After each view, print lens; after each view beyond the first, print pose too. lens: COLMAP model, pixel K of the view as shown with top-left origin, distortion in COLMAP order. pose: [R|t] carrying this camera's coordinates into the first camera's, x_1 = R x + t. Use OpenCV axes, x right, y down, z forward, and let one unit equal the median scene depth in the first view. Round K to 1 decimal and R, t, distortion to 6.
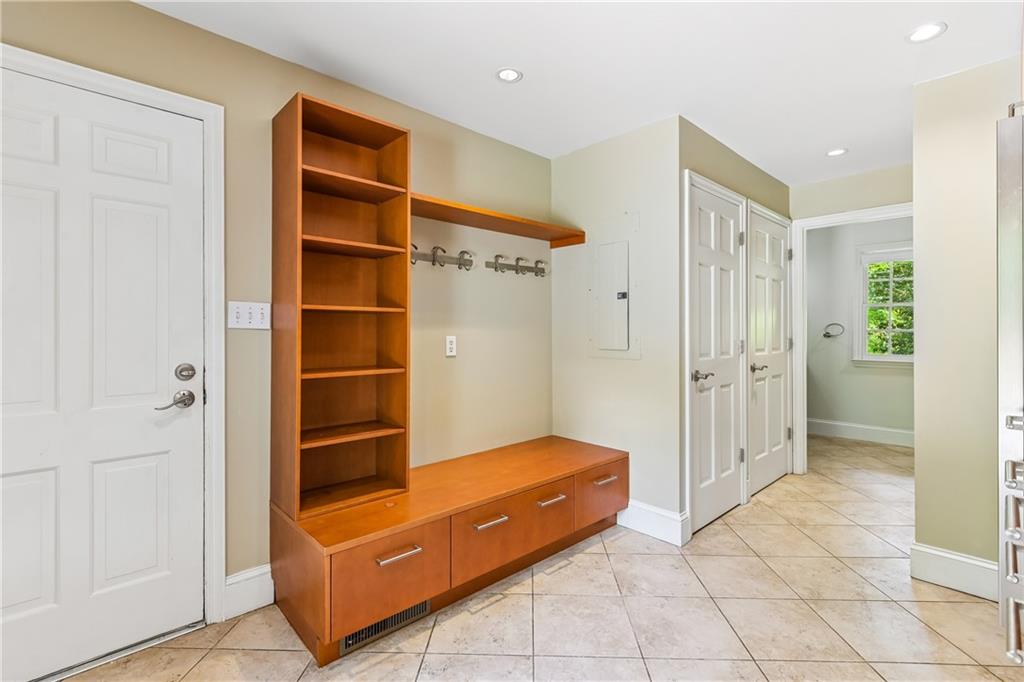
lens RADIAL K [[461.2, 0, 515.2], [0, 461.2, 336.2], [0, 0, 1]] dist [0.007512, -0.002585]
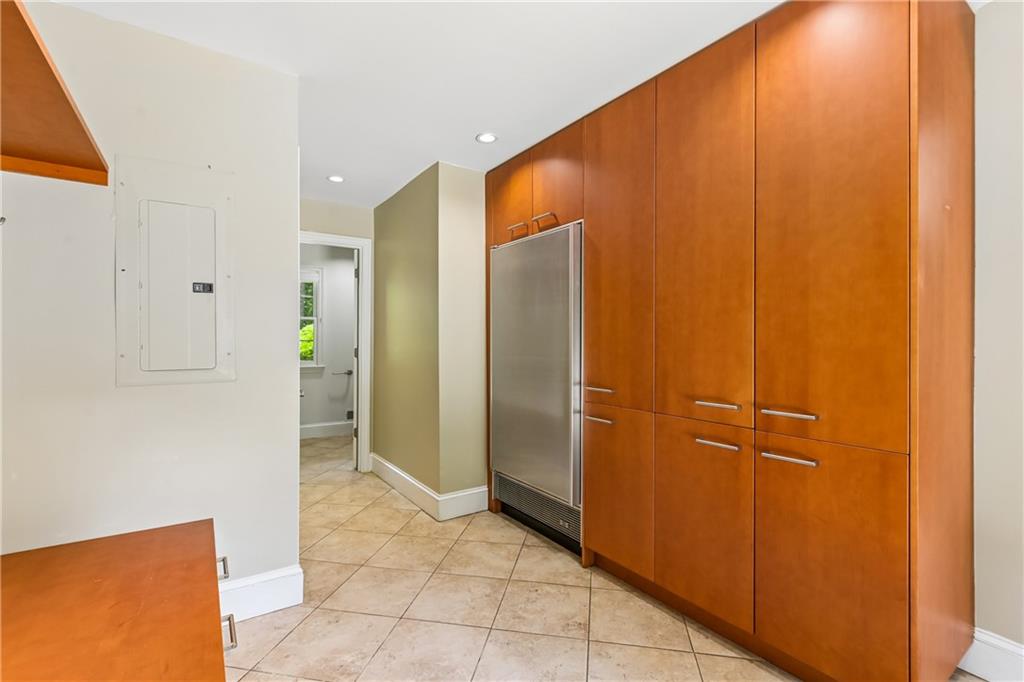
lens RADIAL K [[461.2, 0, 514.3], [0, 461.2, 340.4], [0, 0, 1]] dist [0.007512, -0.002585]
pose [[0.159427, 0.002588, 0.987206, -0.415800], [0.005714, 0.999977, -0.003544, -0.007580], [-0.987193, 0.006206, 0.159408, 0.515278]]
